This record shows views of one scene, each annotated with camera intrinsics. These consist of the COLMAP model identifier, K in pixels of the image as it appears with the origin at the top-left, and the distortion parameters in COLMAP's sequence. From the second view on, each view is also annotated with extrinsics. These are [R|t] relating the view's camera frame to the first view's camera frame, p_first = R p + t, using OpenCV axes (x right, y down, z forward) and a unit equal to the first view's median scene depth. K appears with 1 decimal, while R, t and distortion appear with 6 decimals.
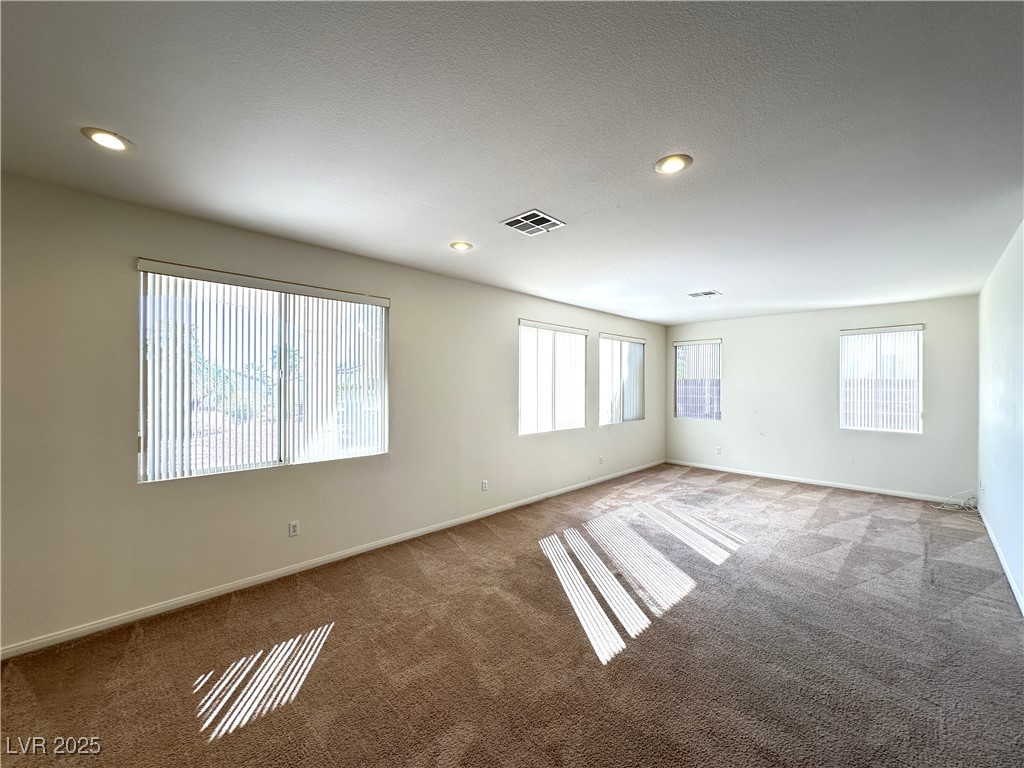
lens RADIAL K [[409.4, 0, 512.0], [0, 409.4, 384.0], [0, 0, 1]] dist [0.001193, 0.000338]
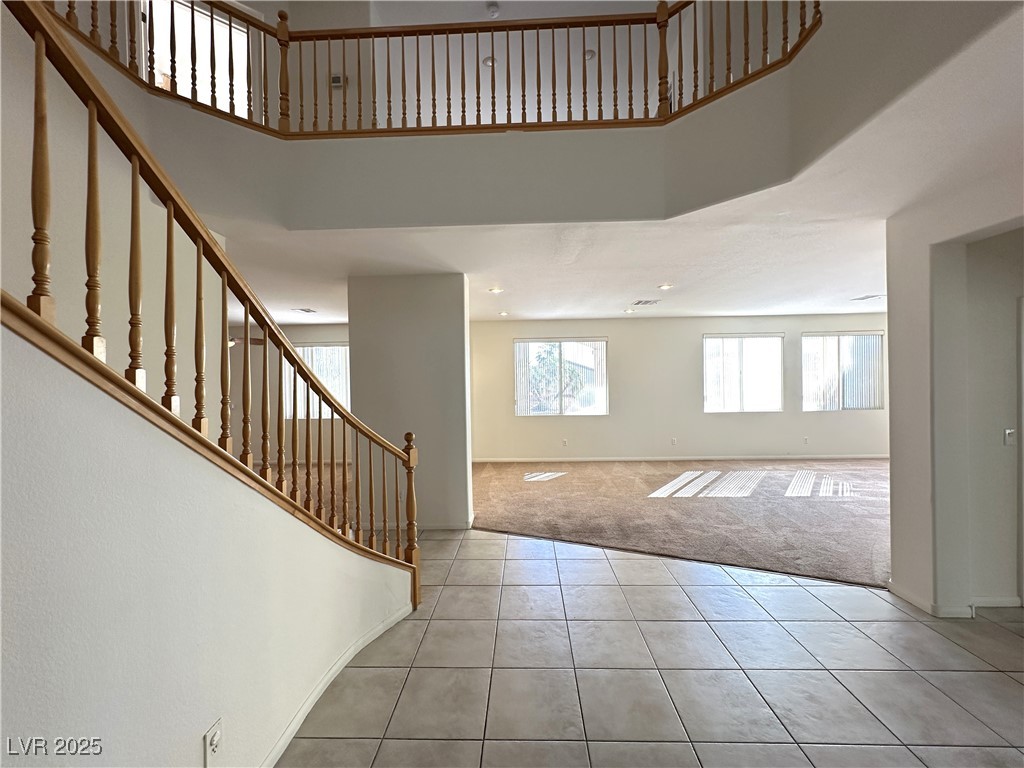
lens RADIAL K [[409.4, 0, 512.0], [0, 409.4, 384.0], [0, 0, 1]] dist [0.001193, 0.000338]
pose [[0.688383, -0.003991, -0.725337, 0.495024], [0.018408, 0.999759, 0.011970, -0.006313], [0.725114, -0.021592, 0.688290, -0.423552]]
